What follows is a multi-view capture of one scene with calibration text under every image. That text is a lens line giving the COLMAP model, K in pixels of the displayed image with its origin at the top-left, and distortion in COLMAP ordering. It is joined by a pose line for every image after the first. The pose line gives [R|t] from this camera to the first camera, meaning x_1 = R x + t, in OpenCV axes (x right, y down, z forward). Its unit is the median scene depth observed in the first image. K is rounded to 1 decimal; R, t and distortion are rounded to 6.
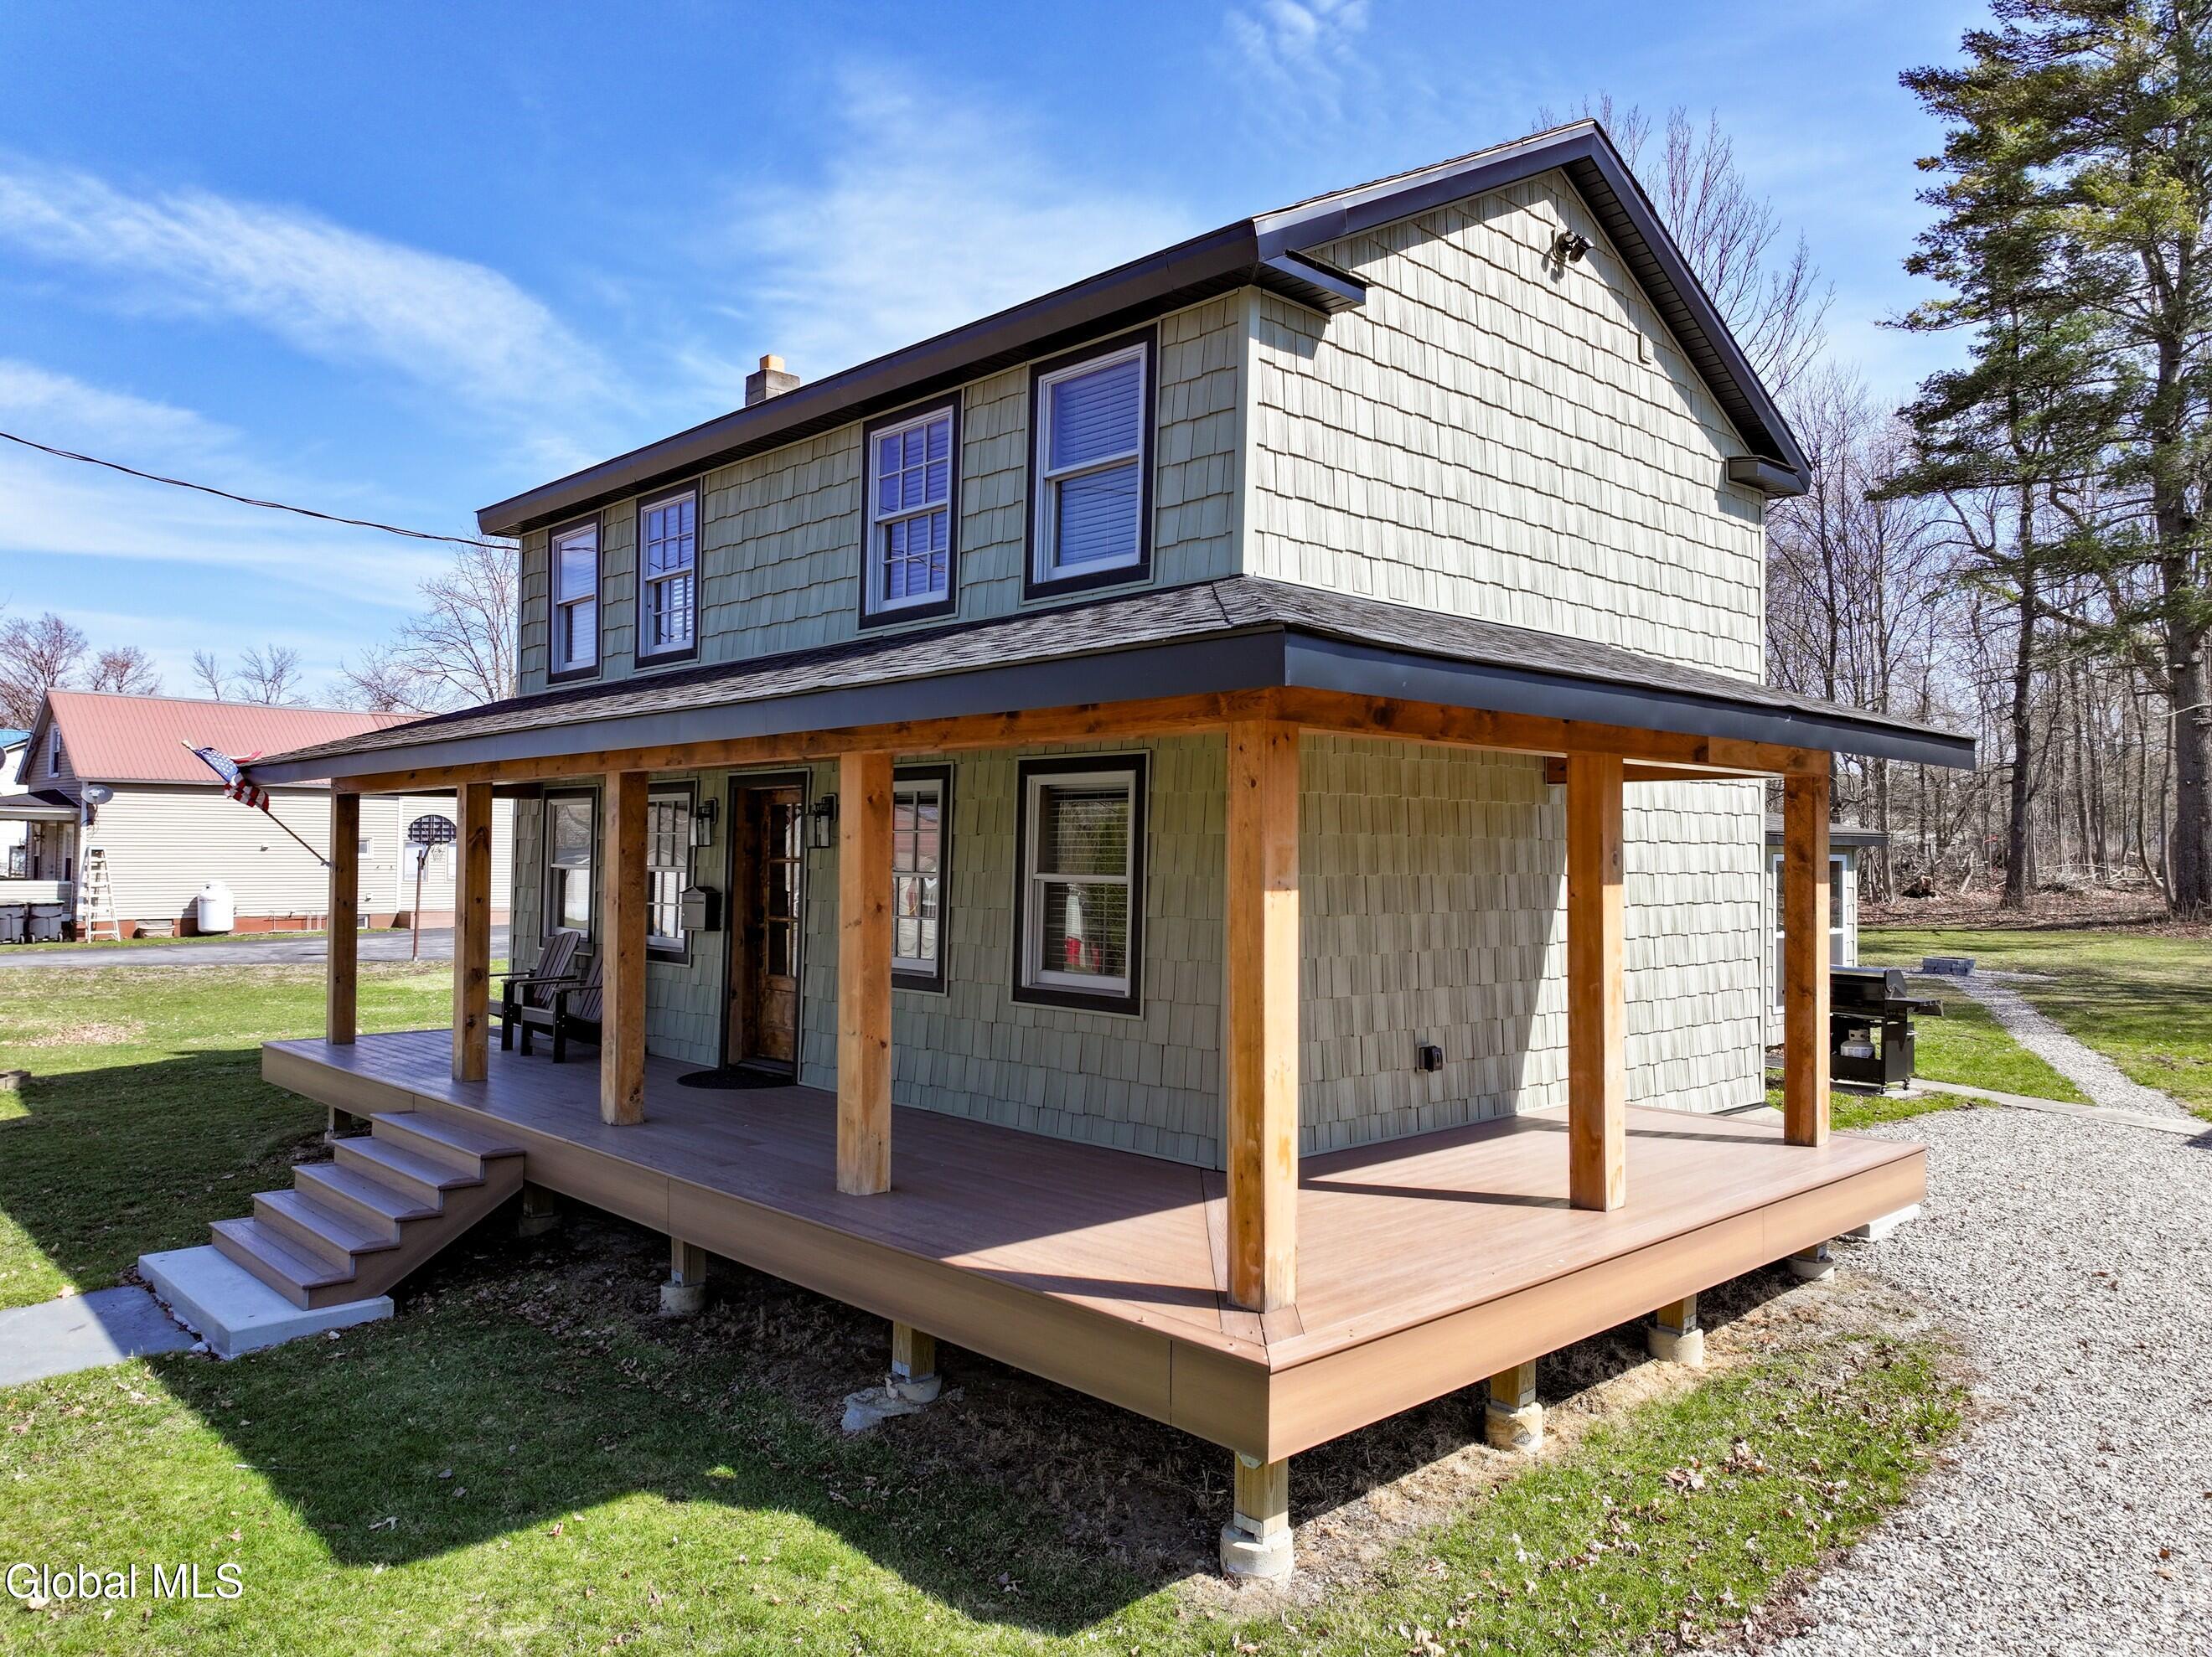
lens RADIAL K [[1551.8, 0, 1115.0], [0, 1551.8, 827.5], [0, 0, 1]] dist [-0.000193, 0.013989]
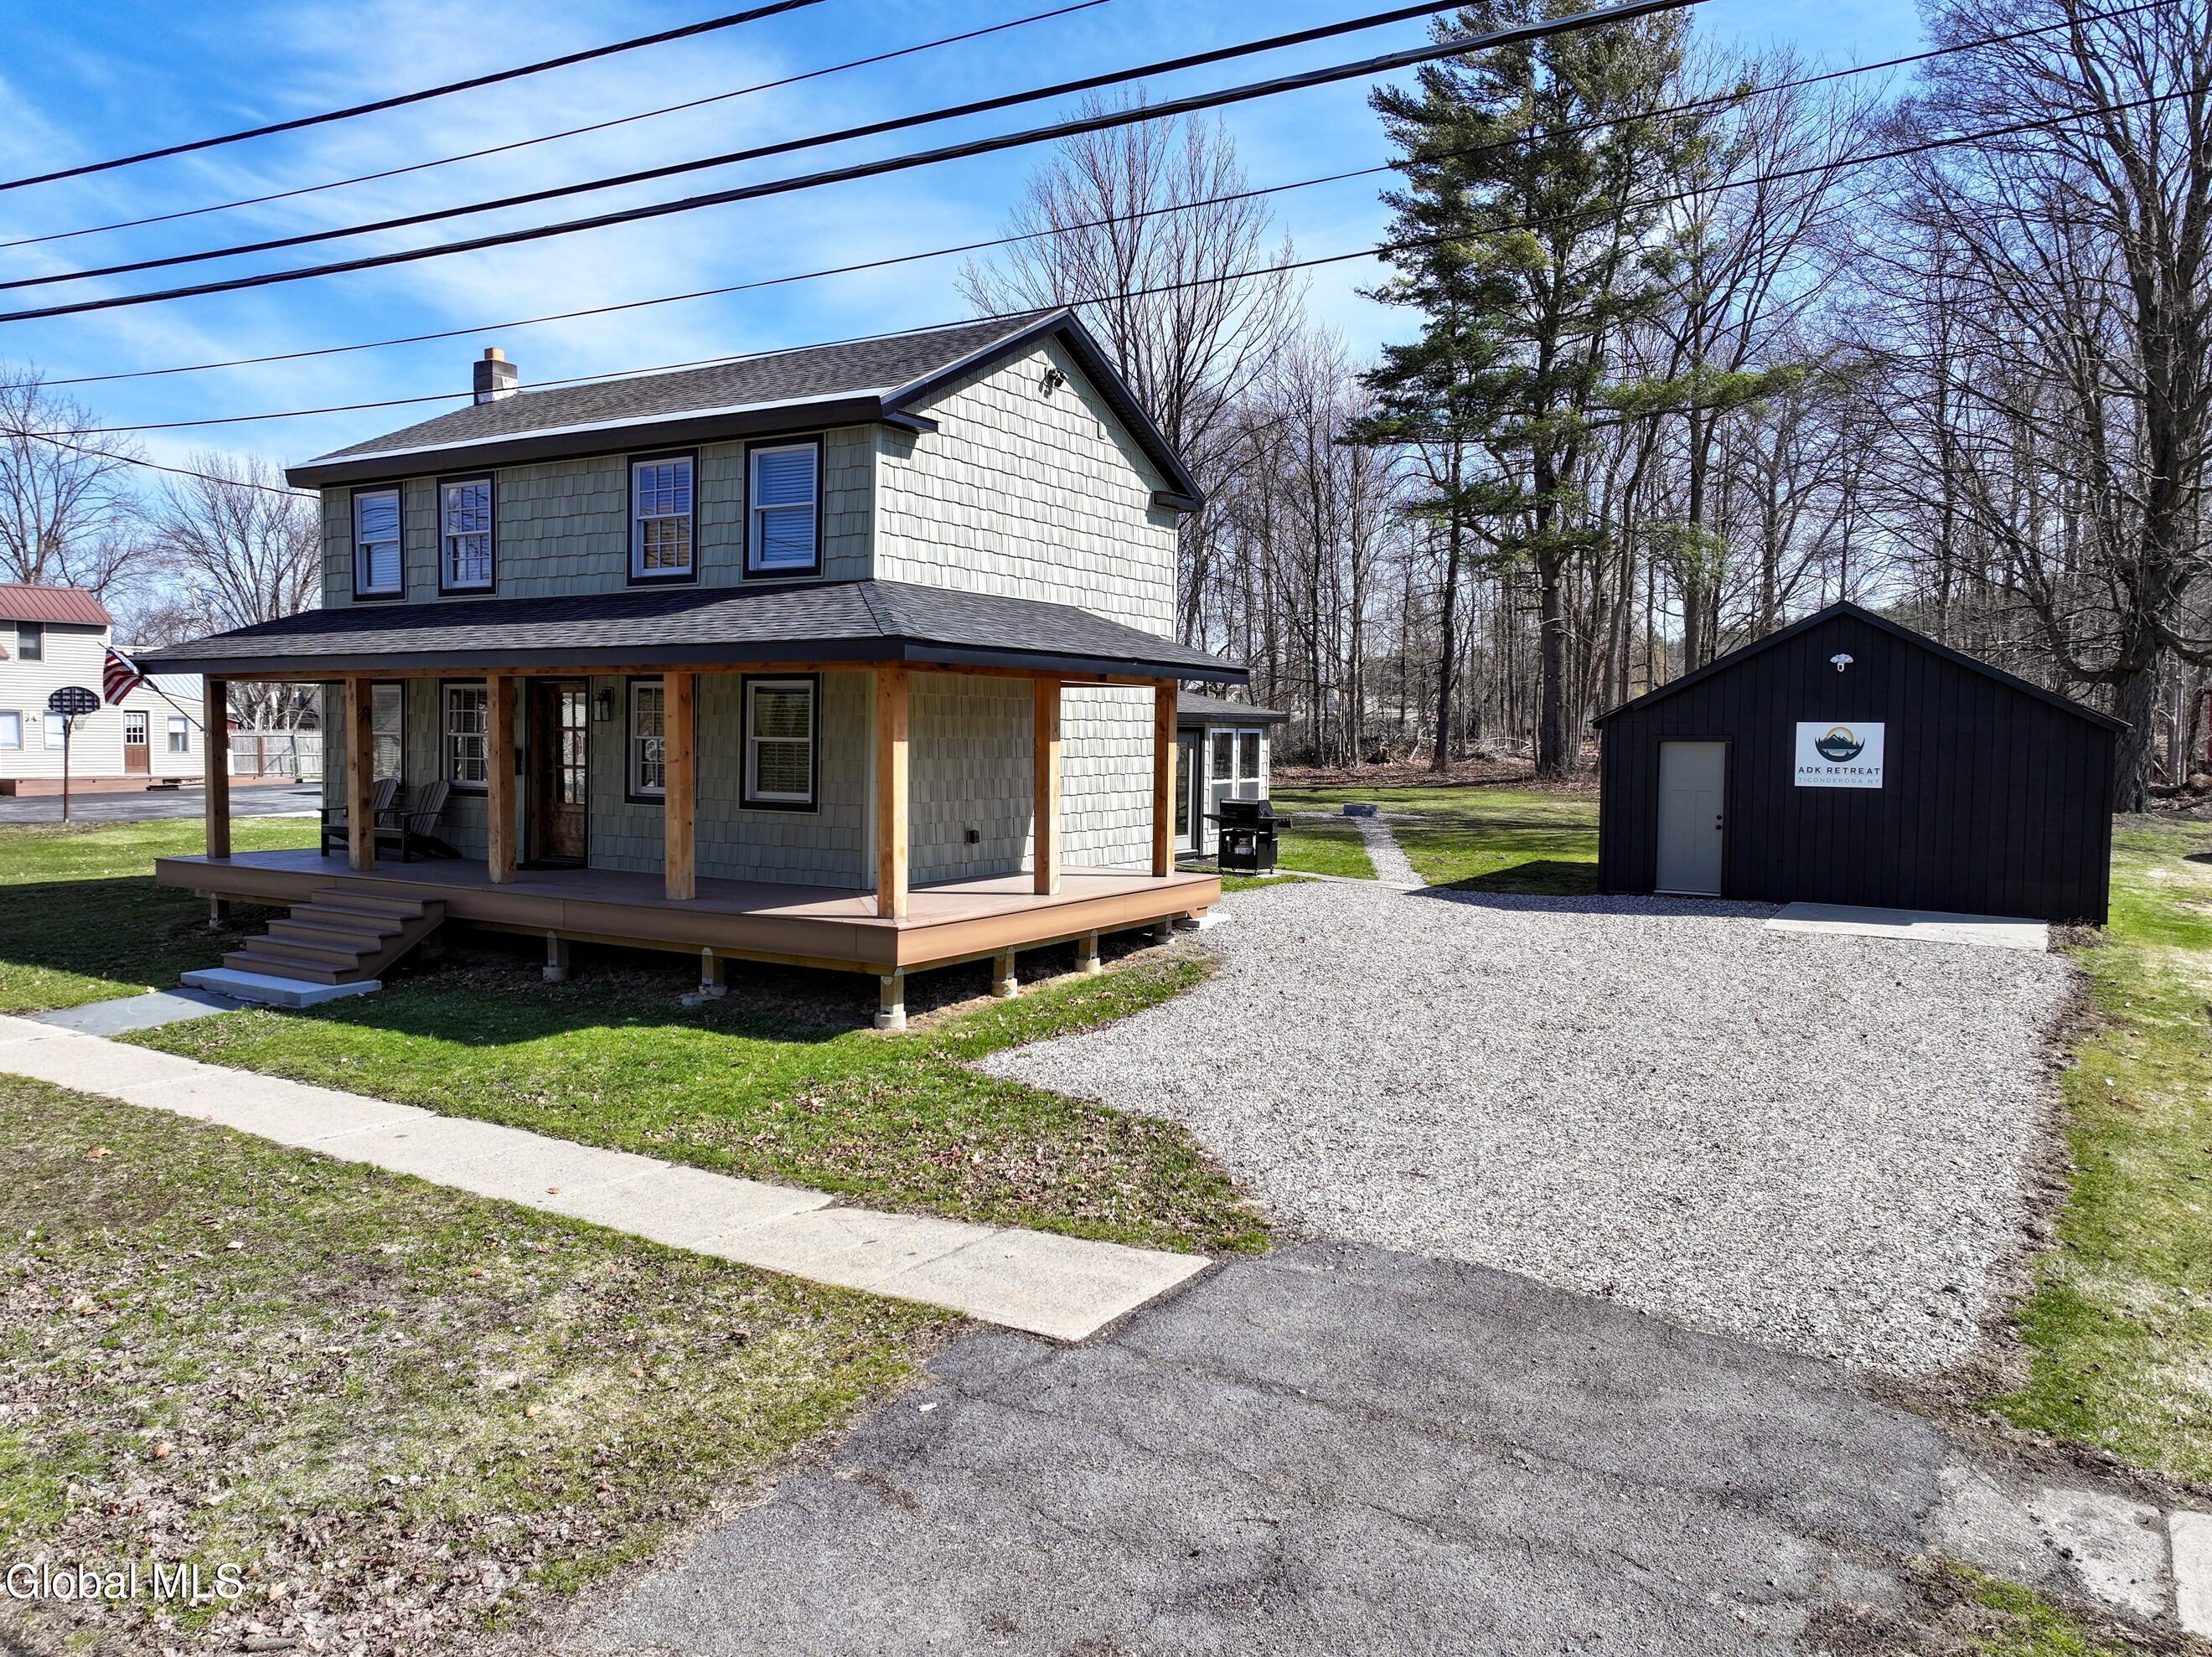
lens RADIAL K [[1550.0, 0, 1111.9], [0, 1550.0, 822.2], [0, 0, 1]] dist [-0.004873, 0.021768]
pose [[0.964518, -0.011897, 0.263750, -0.123313], [-0.008733, 0.997000, 0.076906, -0.012490], [-0.263874, -0.076481, 0.961520, -0.813521]]
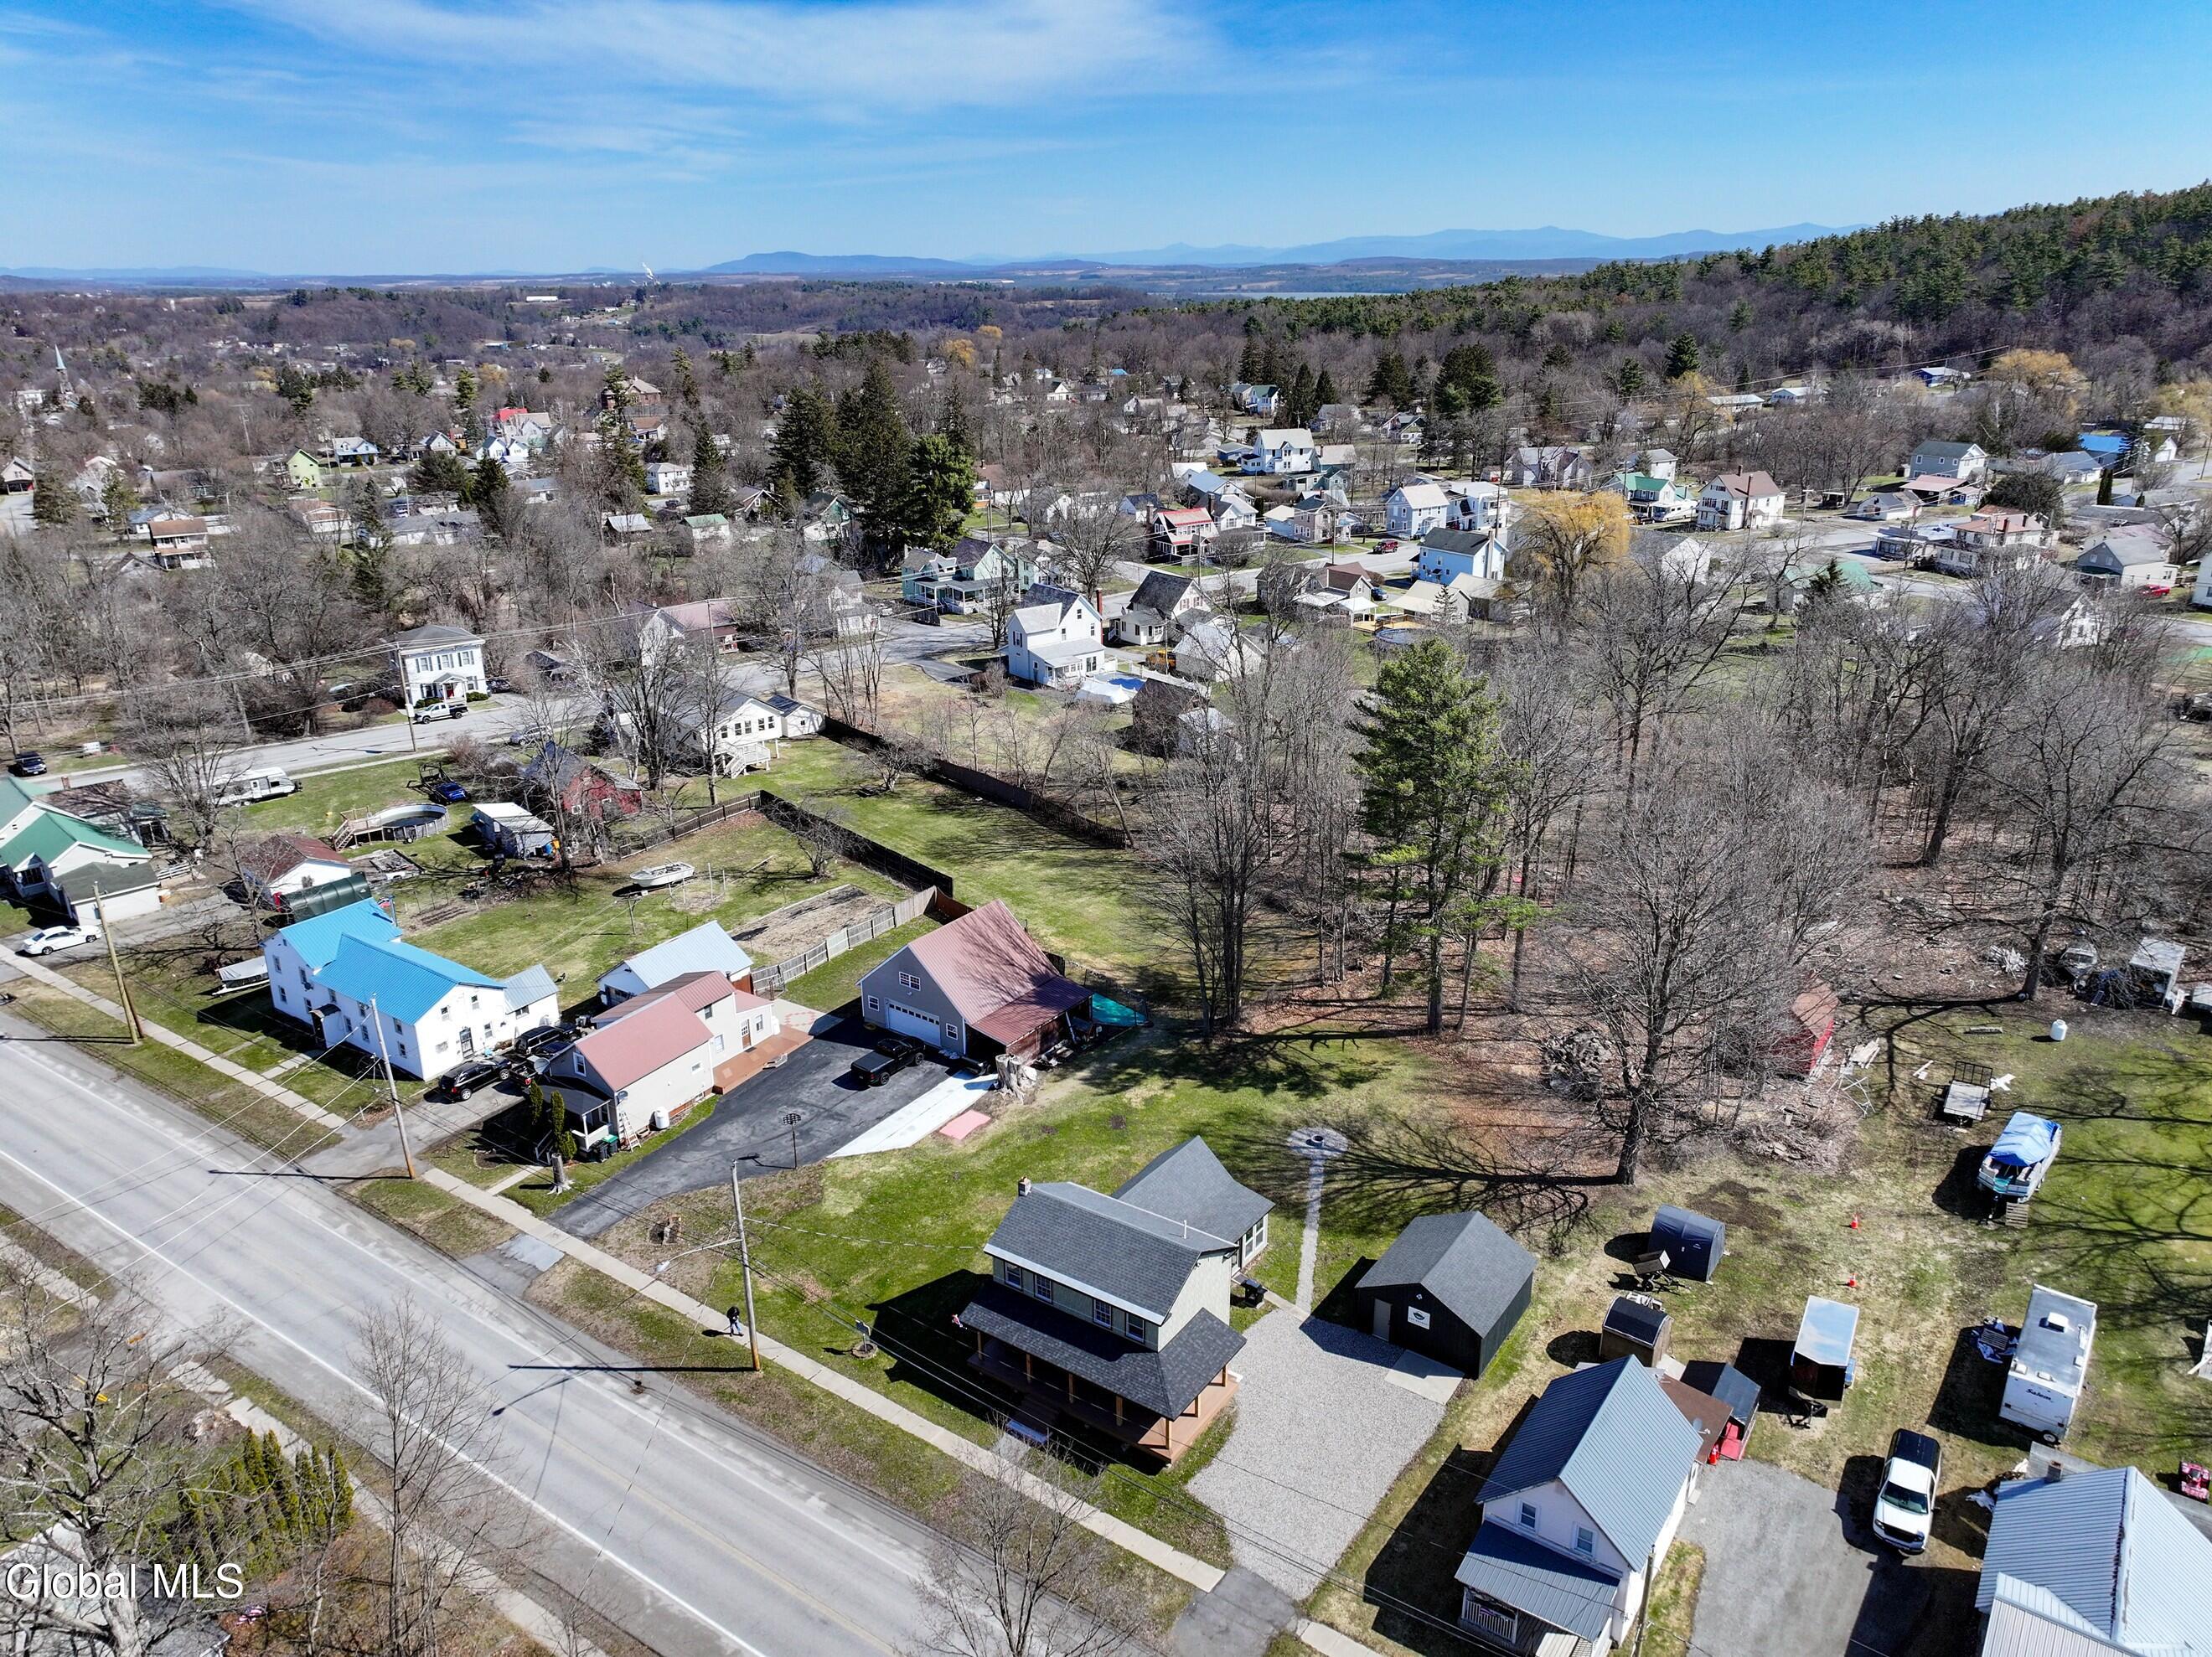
lens RADIAL K [[1547.5, 0, 1113.8], [0, 1547.5, 828.9], [0, 0, 1]] dist [0.002120, 0.018057]
pose [[0.977948, -0.085343, 0.190616, -1.319505], [0.011583, 0.933457, 0.358503, -5.091535], [-0.208527, -0.348389, 0.913861, -4.922902]]
